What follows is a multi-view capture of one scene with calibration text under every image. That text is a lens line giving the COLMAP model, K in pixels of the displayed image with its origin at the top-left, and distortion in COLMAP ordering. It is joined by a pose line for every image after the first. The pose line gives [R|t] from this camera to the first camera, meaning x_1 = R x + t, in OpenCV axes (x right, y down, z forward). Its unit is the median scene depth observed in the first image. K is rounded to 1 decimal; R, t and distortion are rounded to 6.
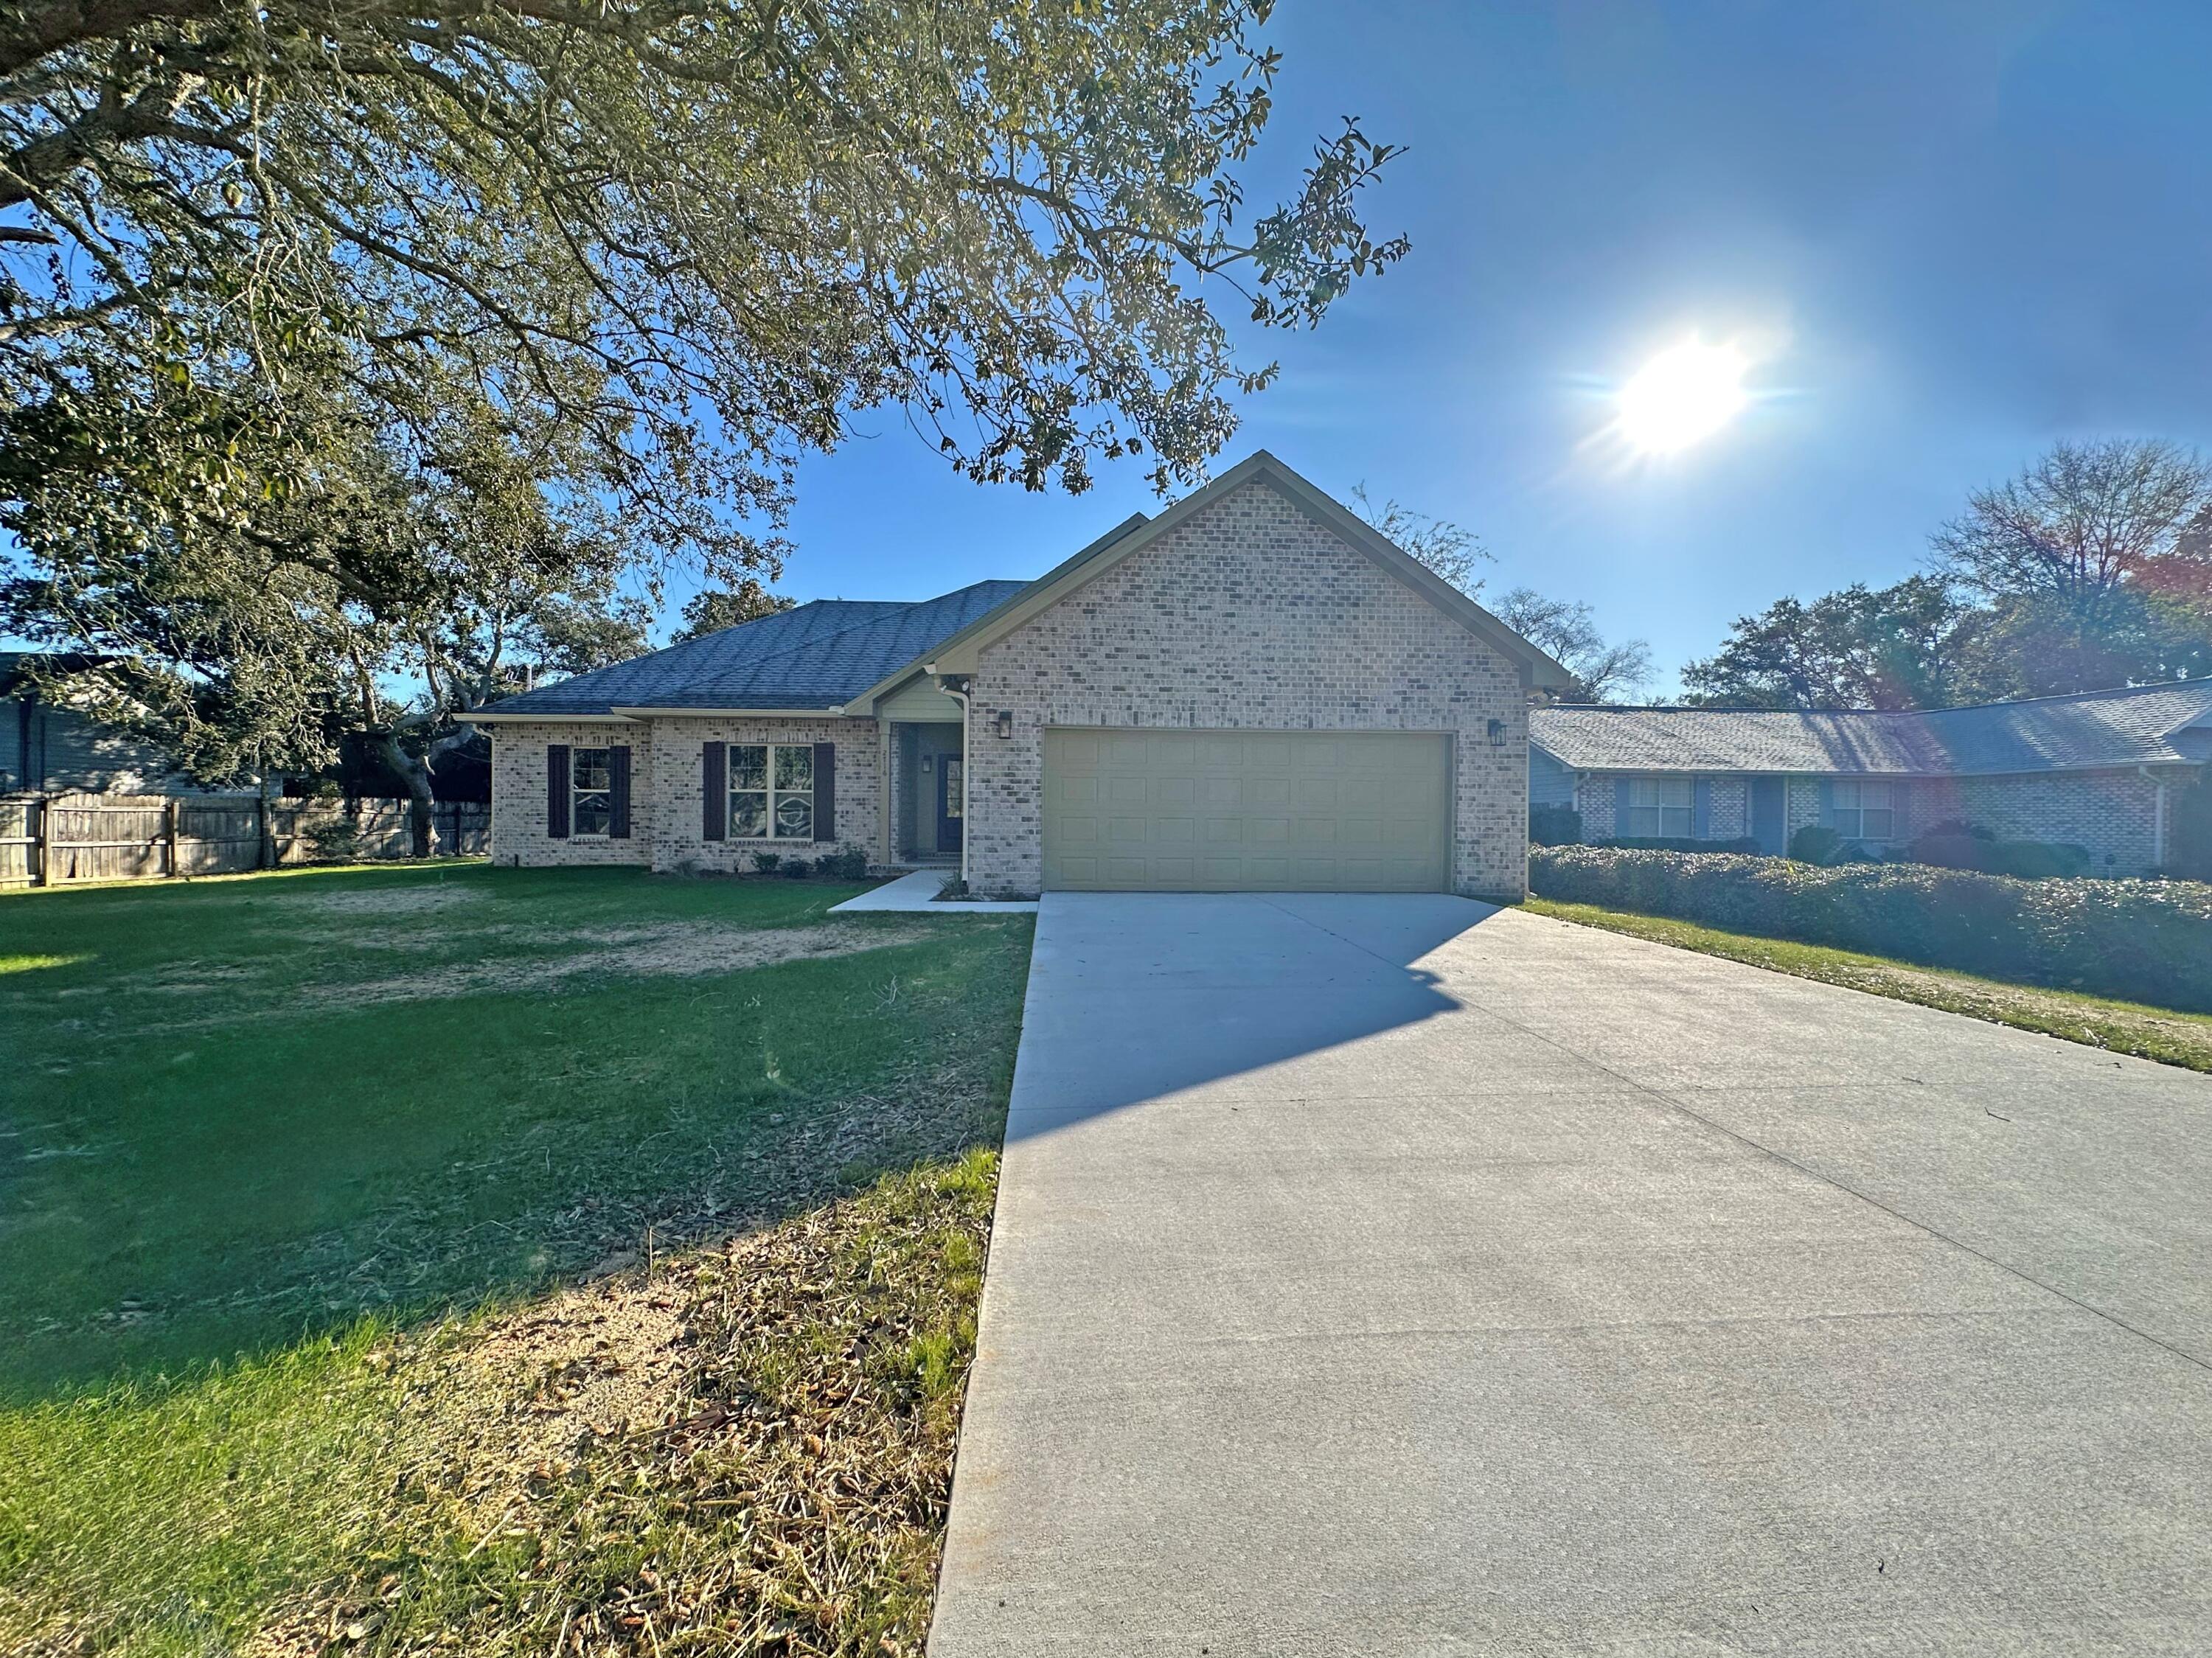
lens RADIAL K [[930.0, 0, 1106.0], [0, 930.0, 829.0], [0, 0, 1]] dist [-0.002229, 0.000008]
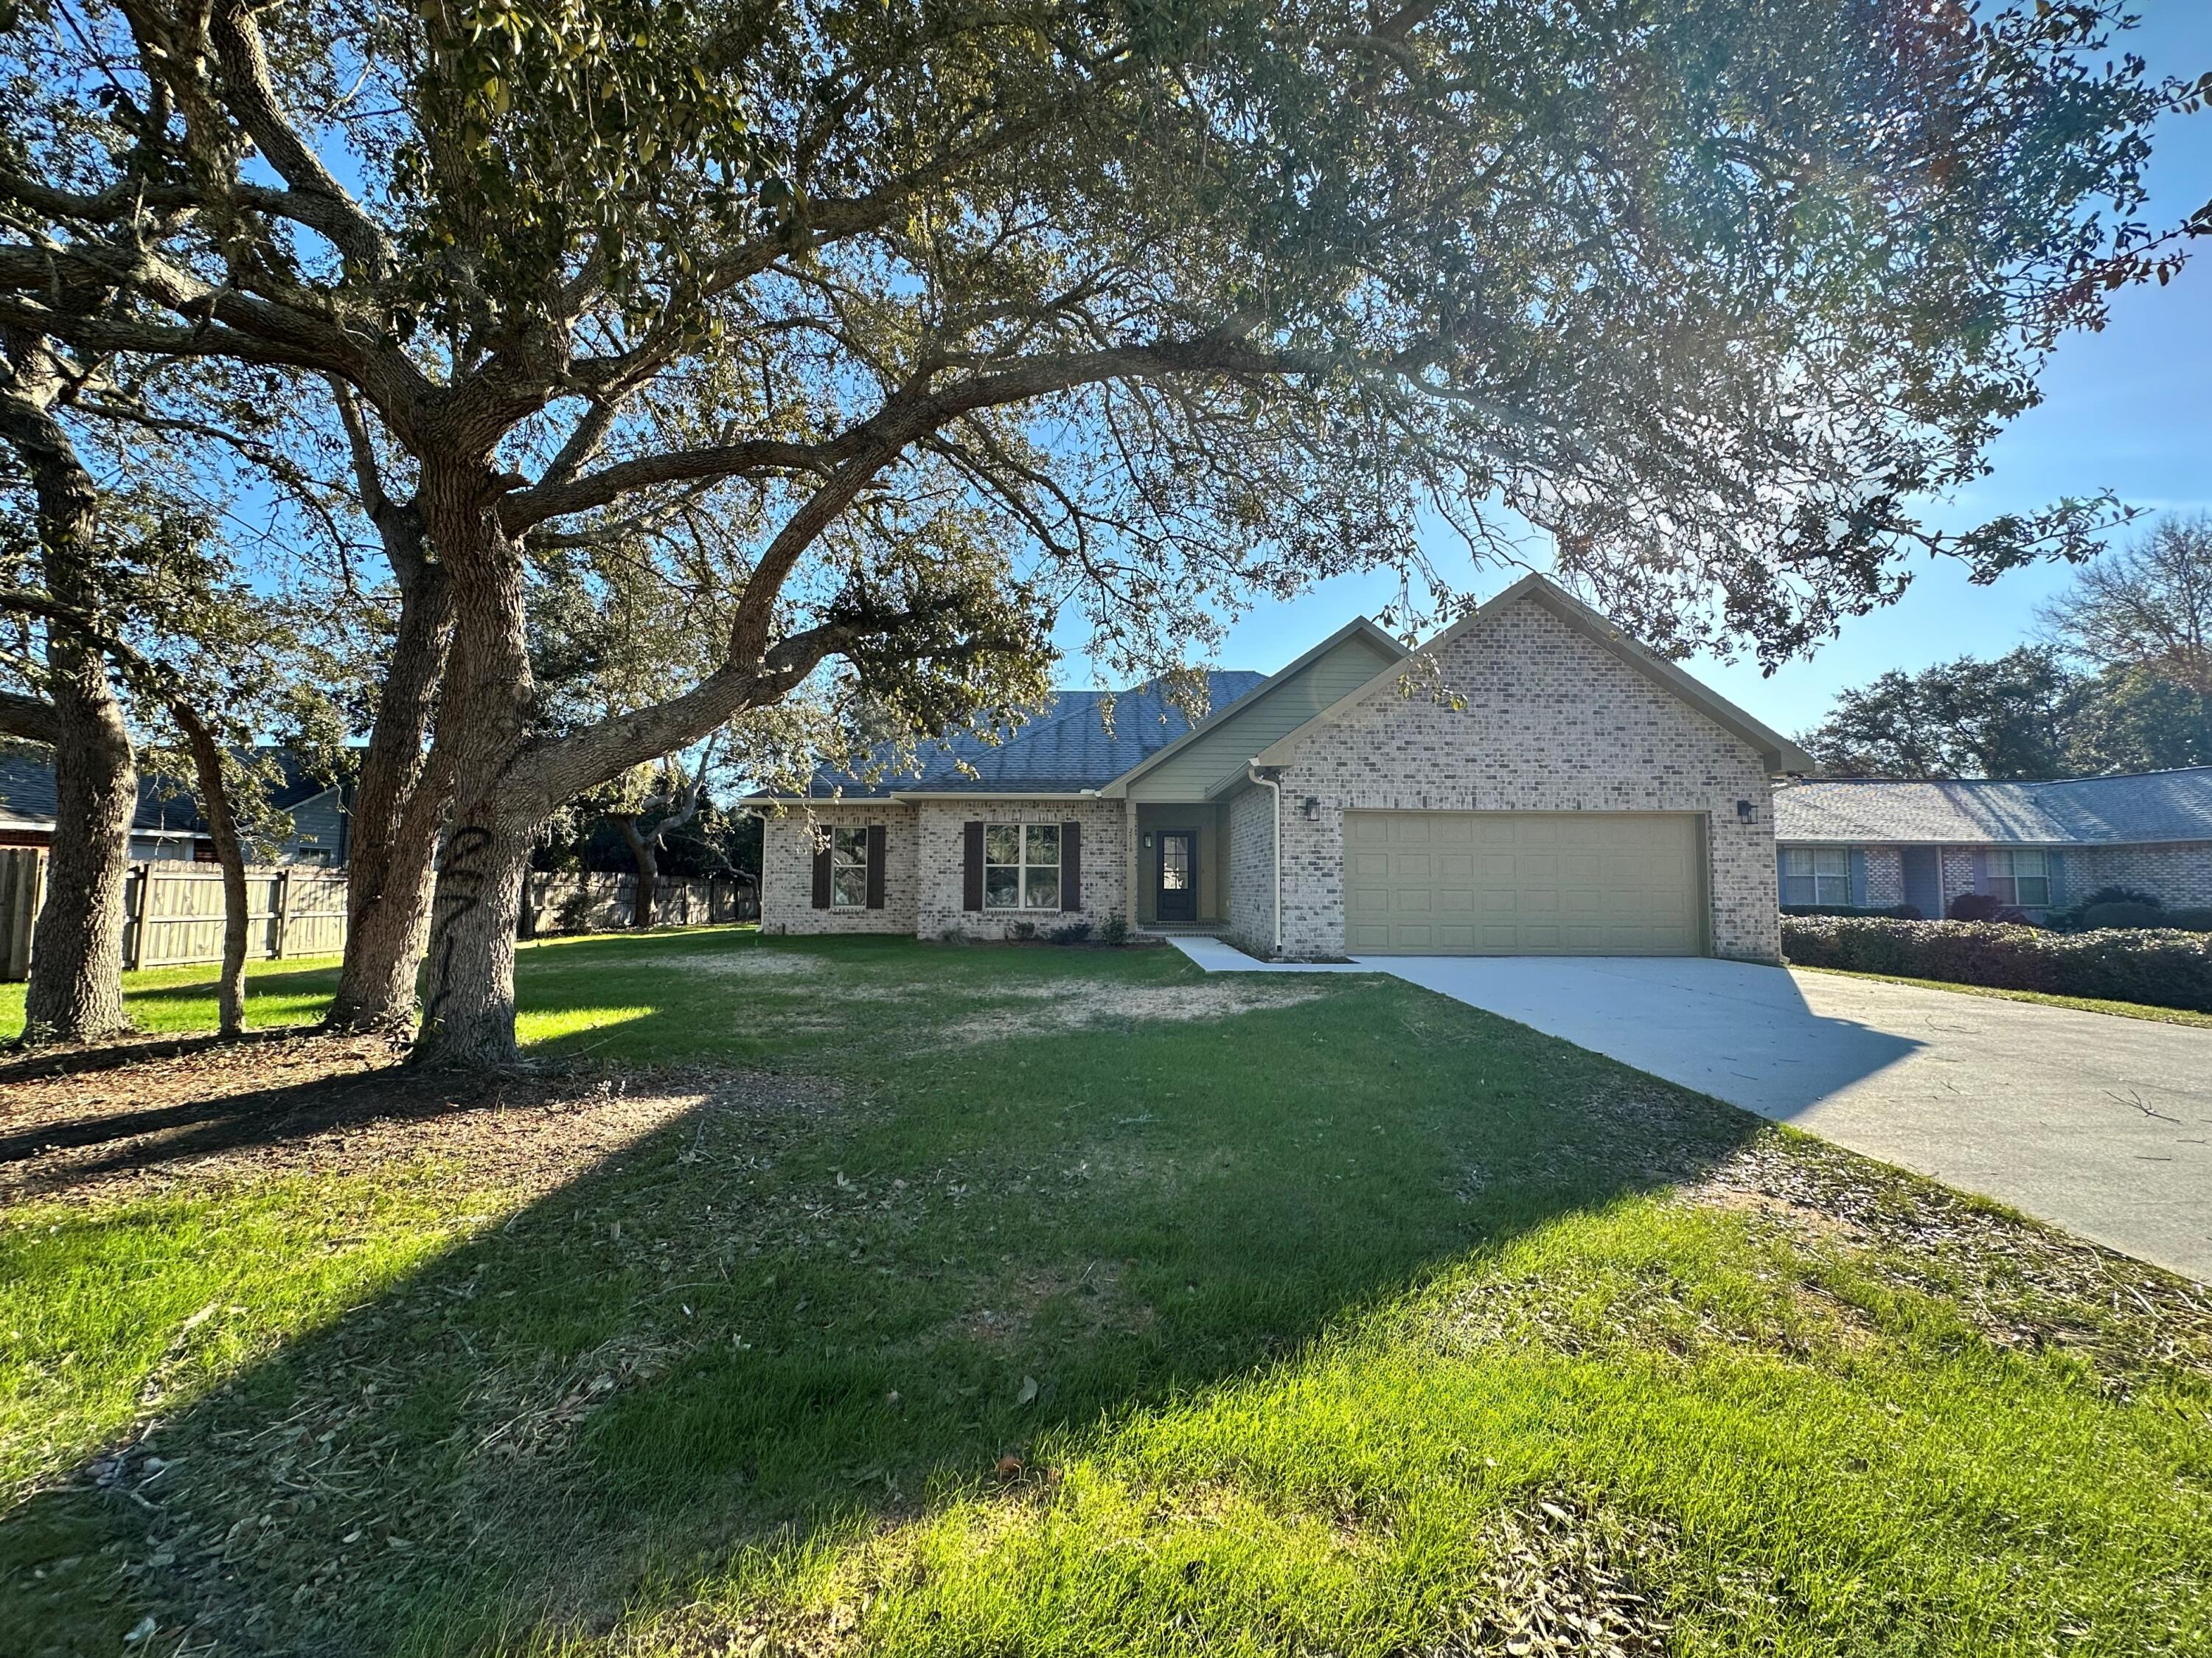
lens RADIAL K [[930.0, 0, 1106.0], [0, 930.0, 829.0], [0, 0, 1]] dist [-0.002229, 0.000008]
pose [[0.999034, -0.005687, -0.043578, -0.211388], [0.002449, 0.997256, -0.073984, -0.001984], [0.043880, 0.073806, 0.996307, -0.103474]]
